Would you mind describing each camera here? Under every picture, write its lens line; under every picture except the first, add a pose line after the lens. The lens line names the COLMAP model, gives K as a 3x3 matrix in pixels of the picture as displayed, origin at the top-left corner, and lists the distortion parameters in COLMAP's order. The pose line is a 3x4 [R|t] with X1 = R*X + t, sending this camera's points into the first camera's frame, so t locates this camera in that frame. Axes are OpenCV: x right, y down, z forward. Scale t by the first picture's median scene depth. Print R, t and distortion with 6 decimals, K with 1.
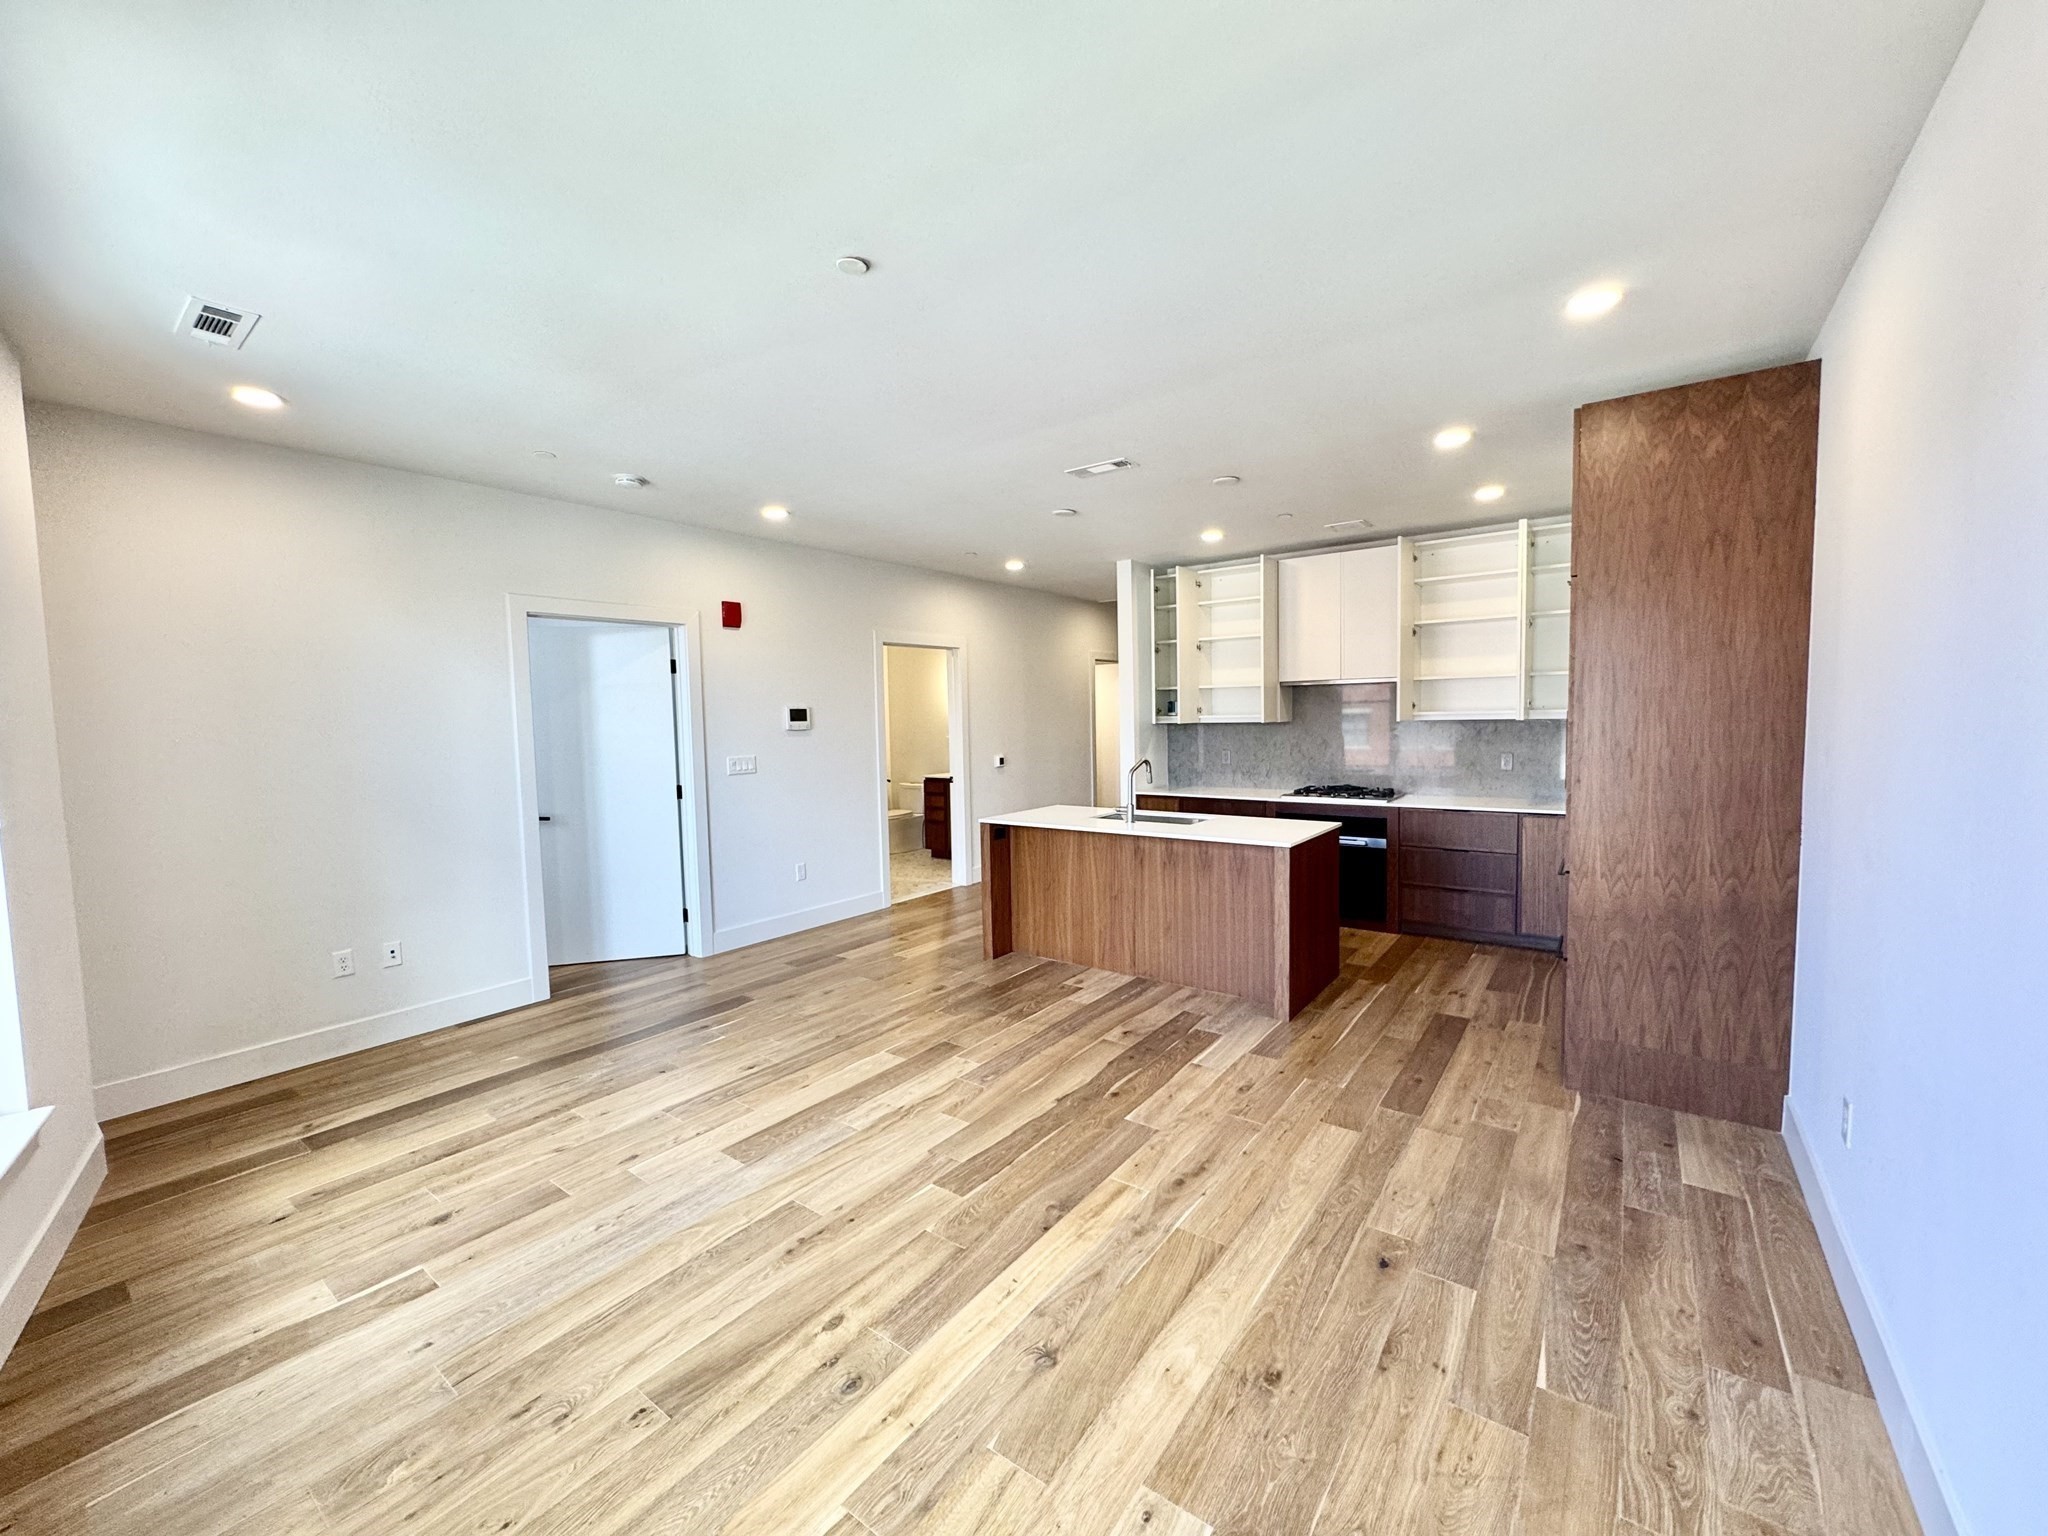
lens RADIAL K [[814.5, 0, 1017.7], [0, 814.5, 771.7], [0, 0, 1]] dist [-0.002798, -0.000034]
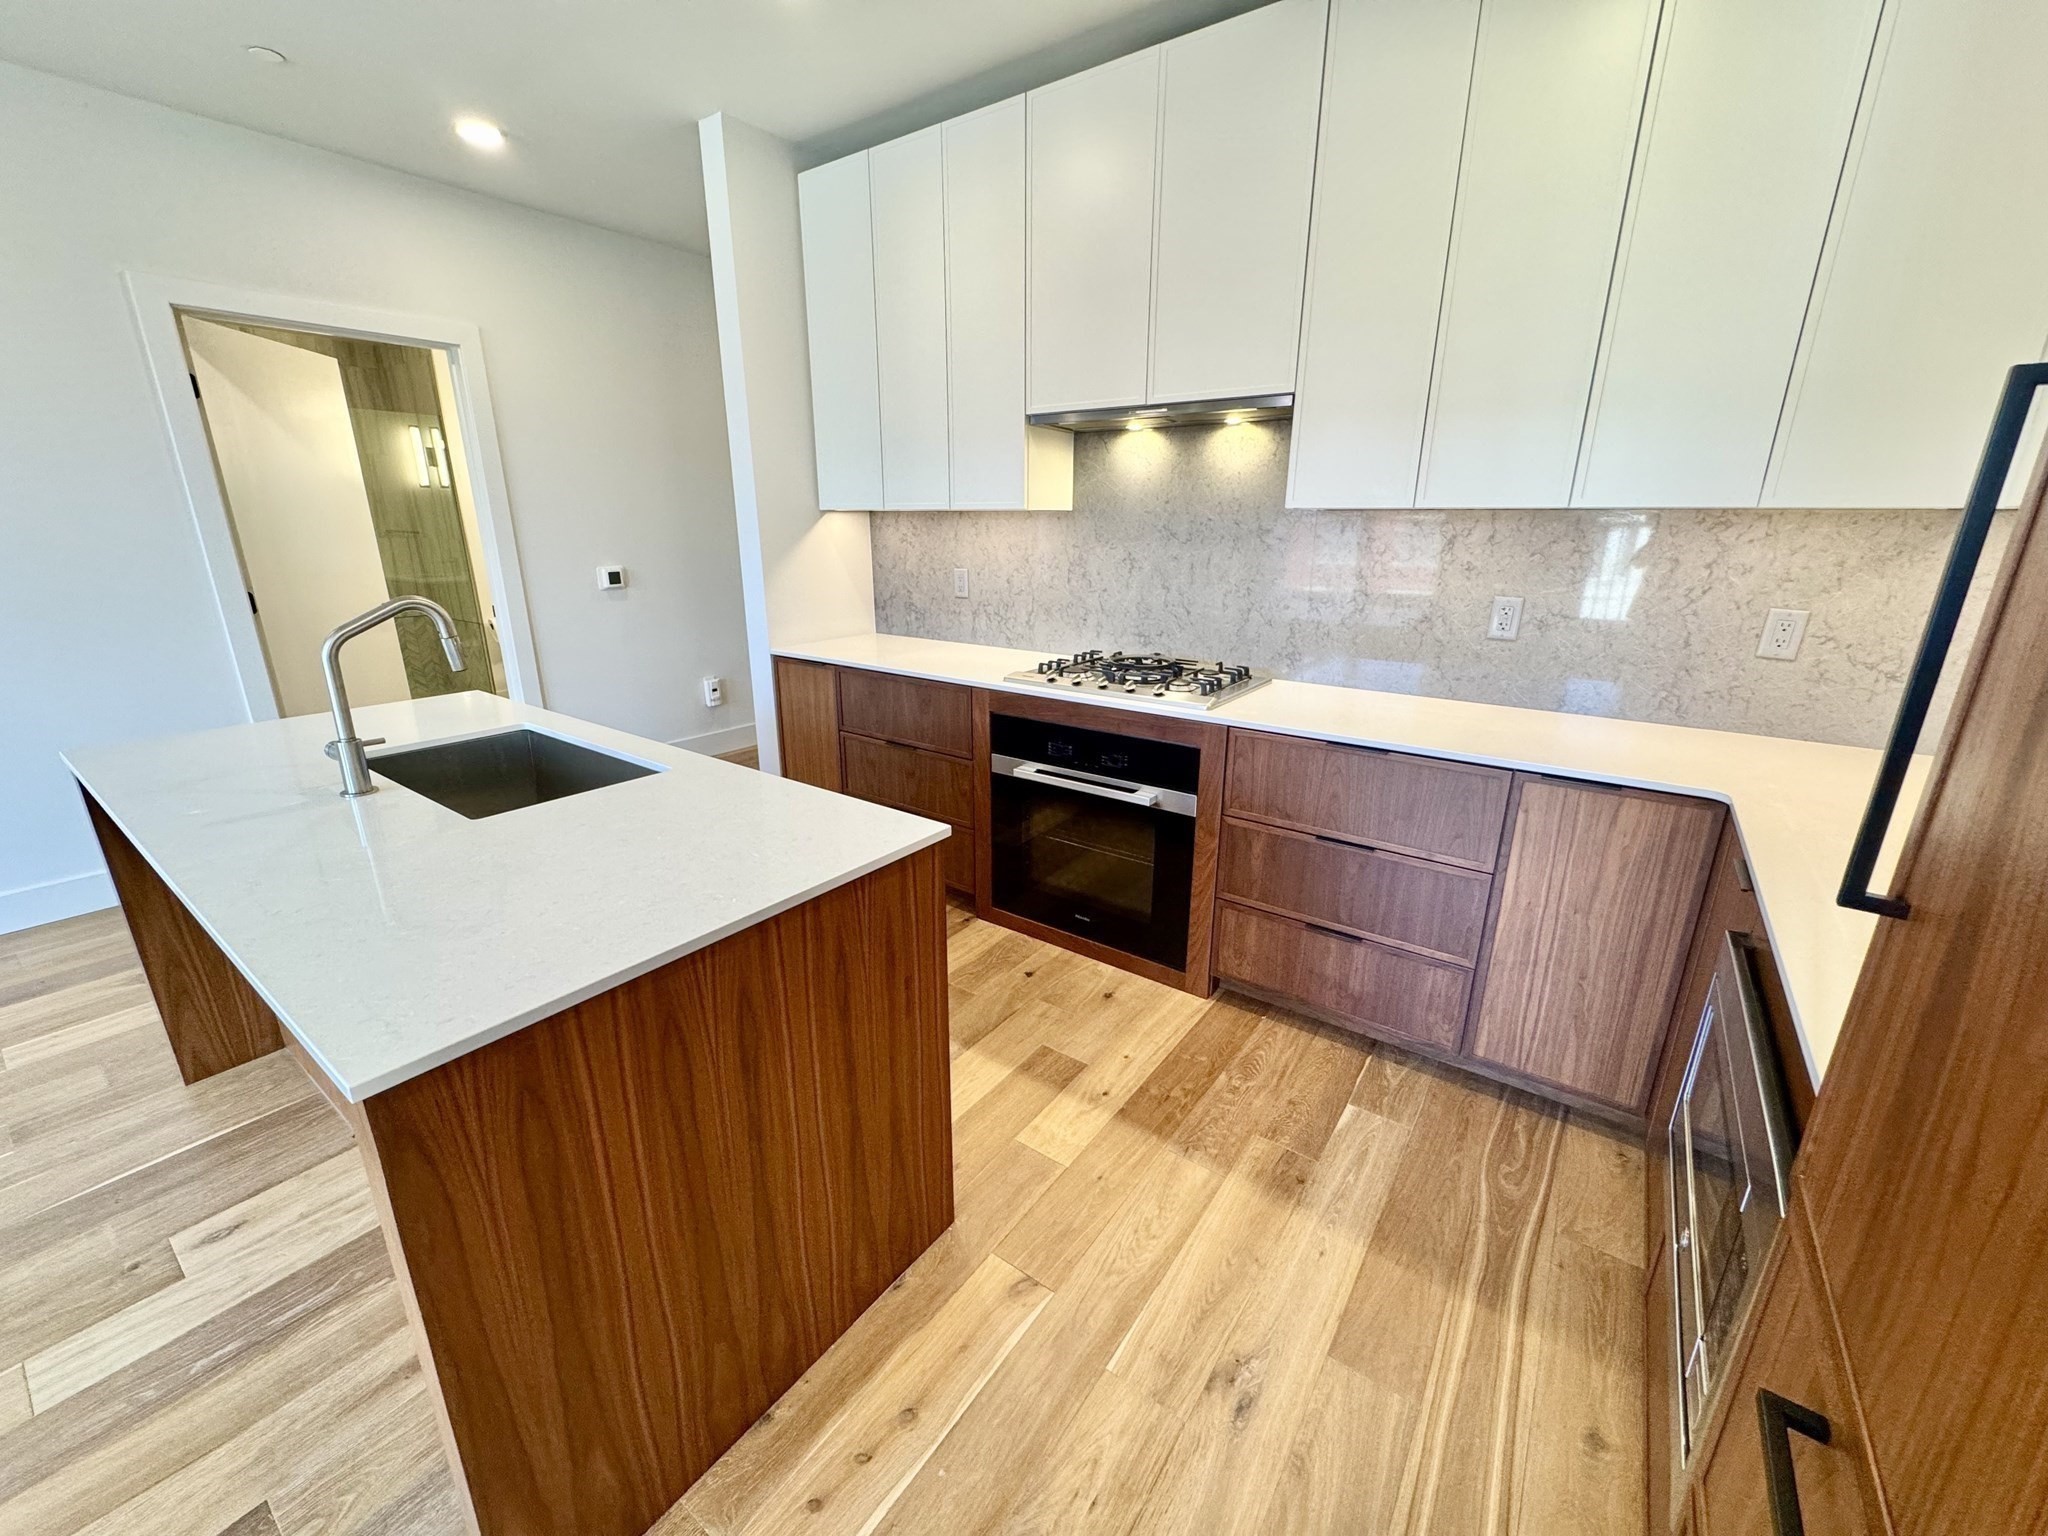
lens RADIAL K [[814.5, 0, 1022.4], [0, 814.5, 765.1], [0, 0, 1]] dist [-0.002798, -0.000034]
pose [[0.999607, 0.021642, 0.017804, 0.396215], [-0.025059, 0.974688, 0.222161, -0.029186], [-0.012545, -0.222520, 0.974847, 0.659862]]
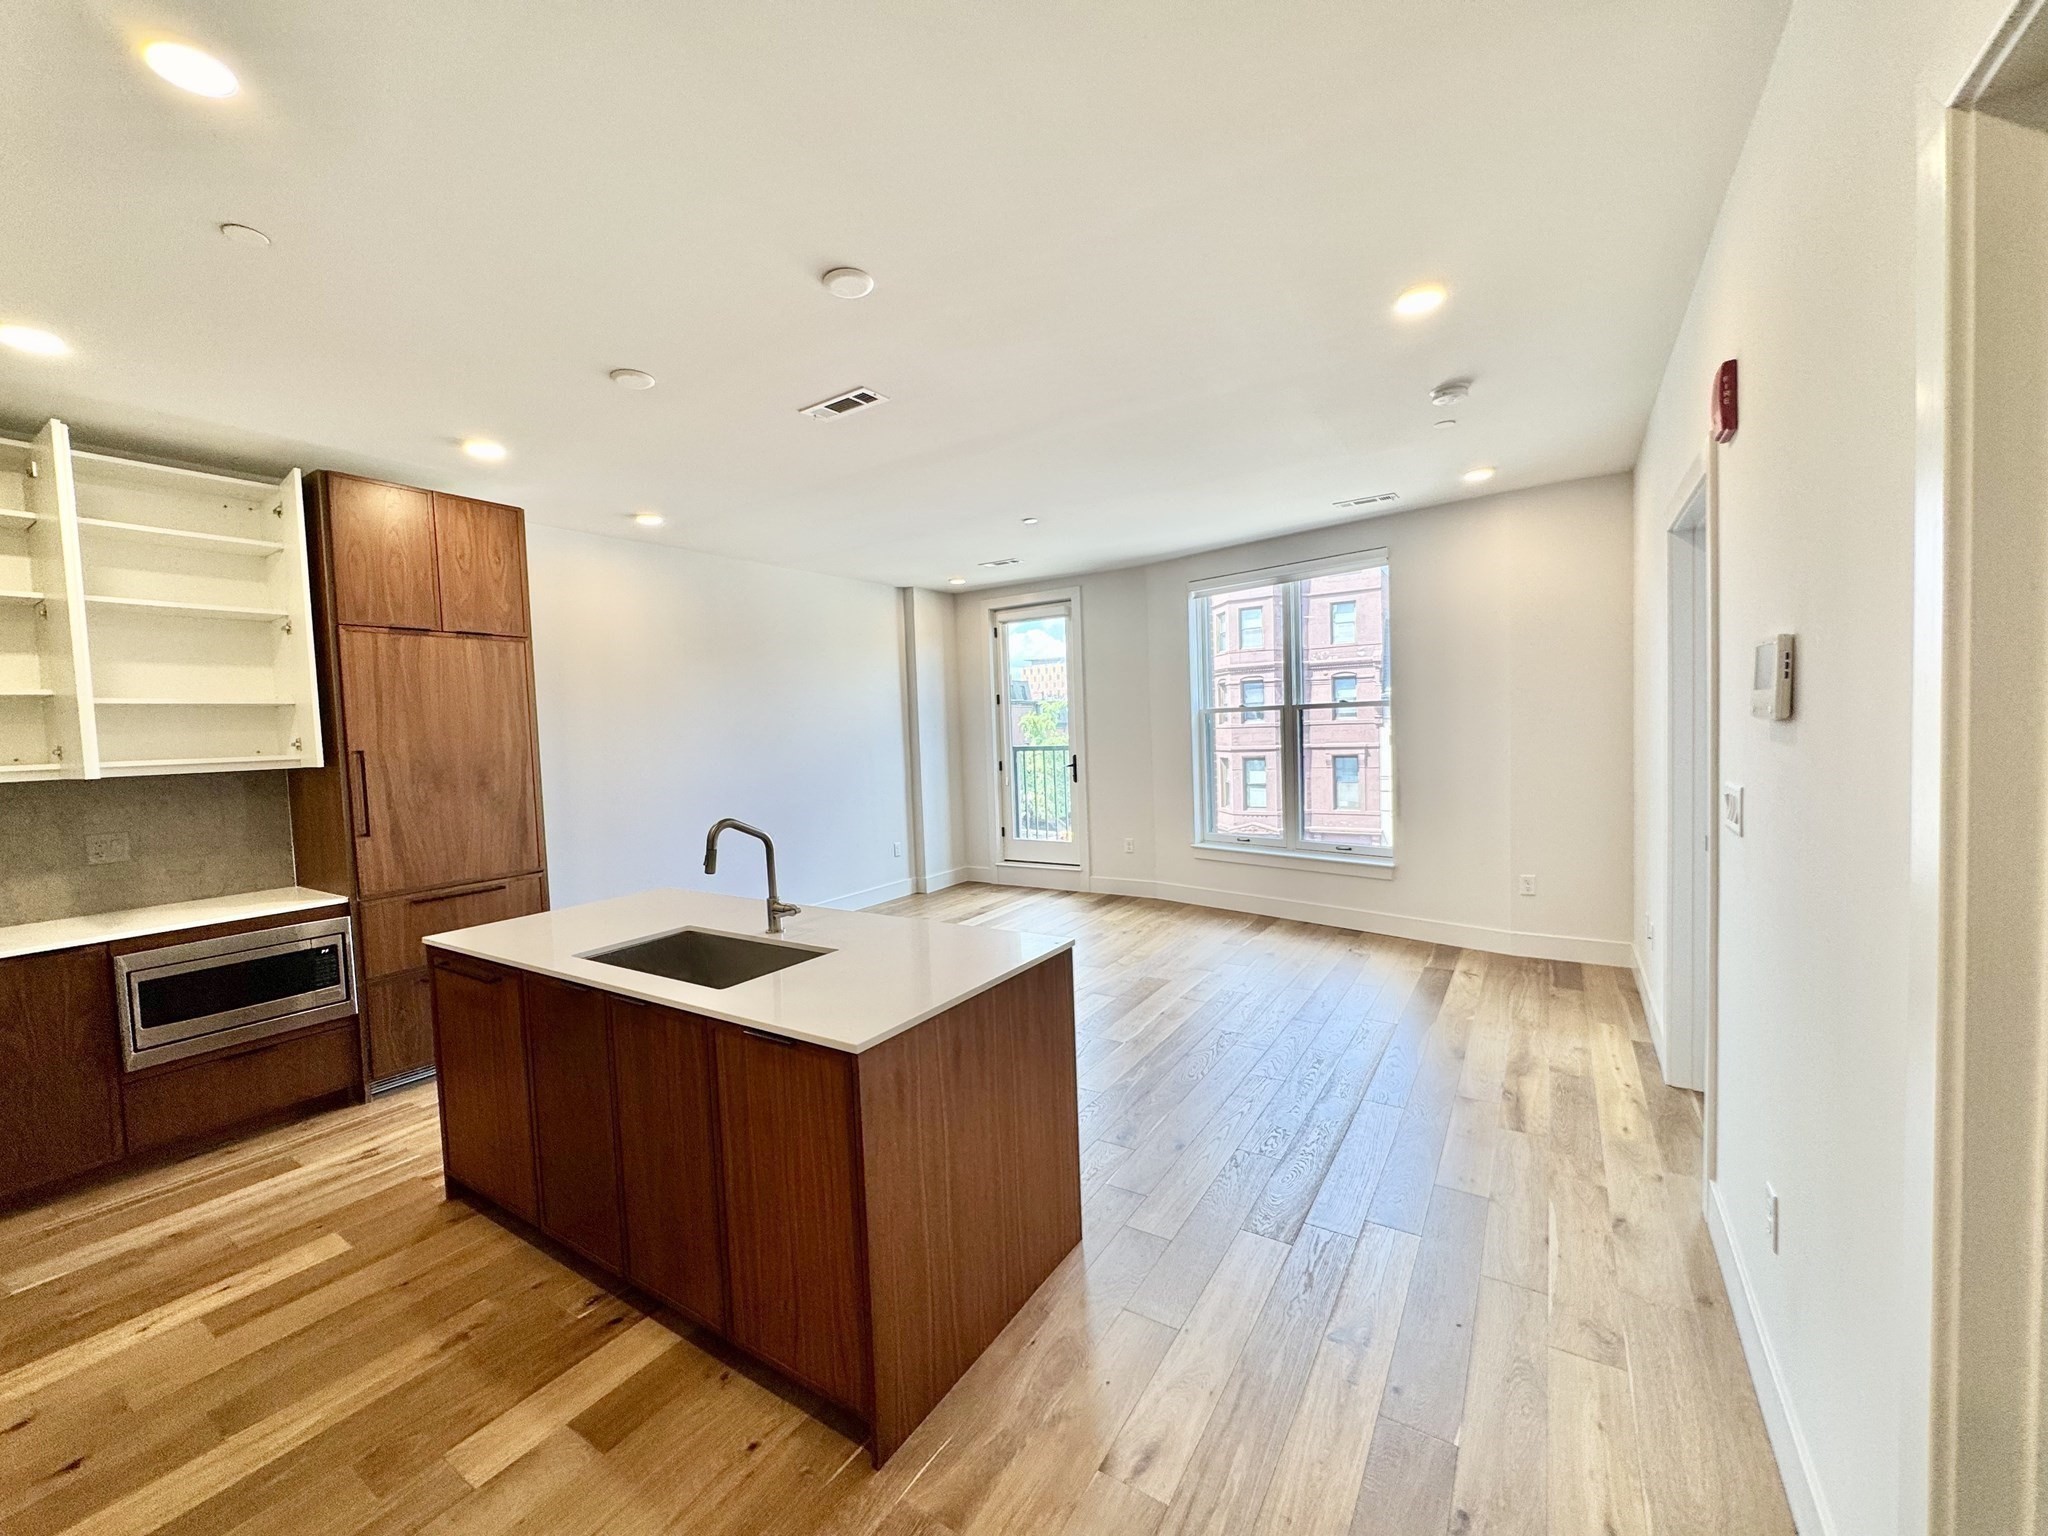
lens RADIAL K [[814.5, 0, 1026.1], [0, 814.5, 764.2], [0, 0, 1]] dist [-0.002798, -0.000034]
pose [[-0.996142, 0.058781, -0.065162, 0.003536], [0.050619, 0.991421, 0.120504, -0.101955], [0.071687, 0.116740, -0.990572, 1.495696]]
